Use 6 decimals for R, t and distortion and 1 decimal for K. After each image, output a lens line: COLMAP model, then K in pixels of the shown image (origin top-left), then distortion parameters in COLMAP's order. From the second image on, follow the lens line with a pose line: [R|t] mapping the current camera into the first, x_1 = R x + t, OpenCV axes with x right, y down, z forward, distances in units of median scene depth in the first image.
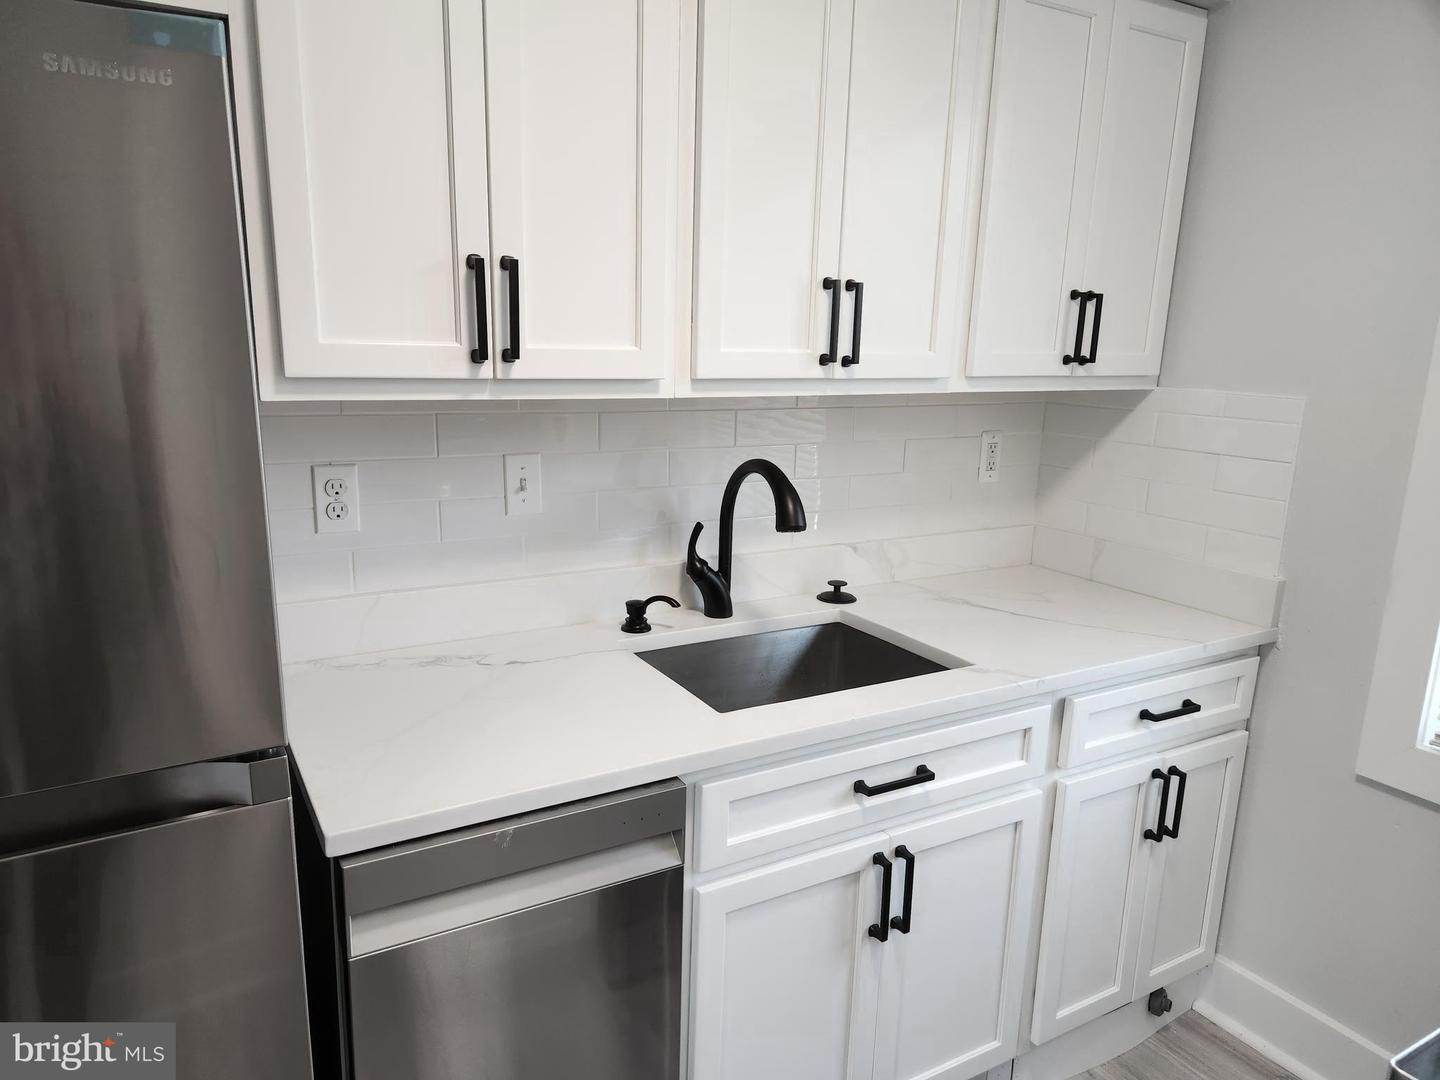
lens RADIAL K [[952.9, 0, 710.4], [0, 952.9, 542.4], [0, 0, 1]] dist [0.076386, -0.069249]
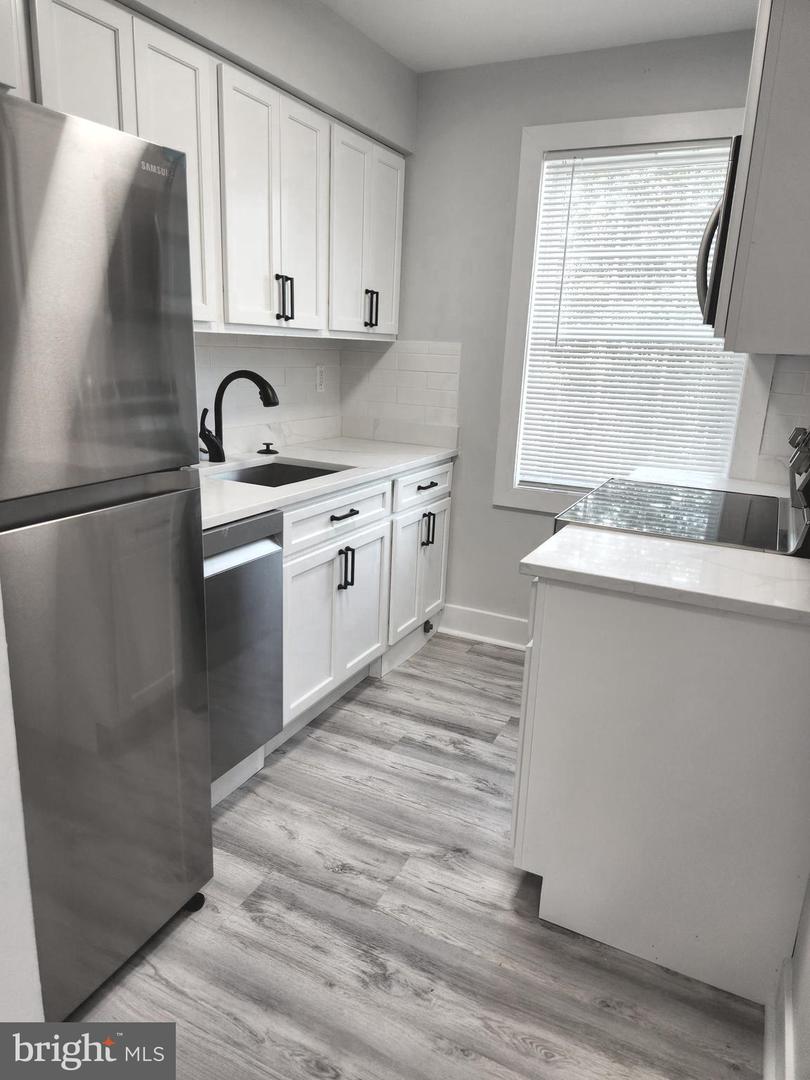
lens RADIAL K [[714.7, 0, 405.6], [0, 714.7, 521.8], [0, 0, 1]] dist [0.076386, -0.069249]
pose [[0.833888, -0.123584, 0.537920, -0.476093], [0.097655, 0.992269, 0.076583, 0.130307], [-0.543226, -0.011331, 0.839510, -0.362559]]
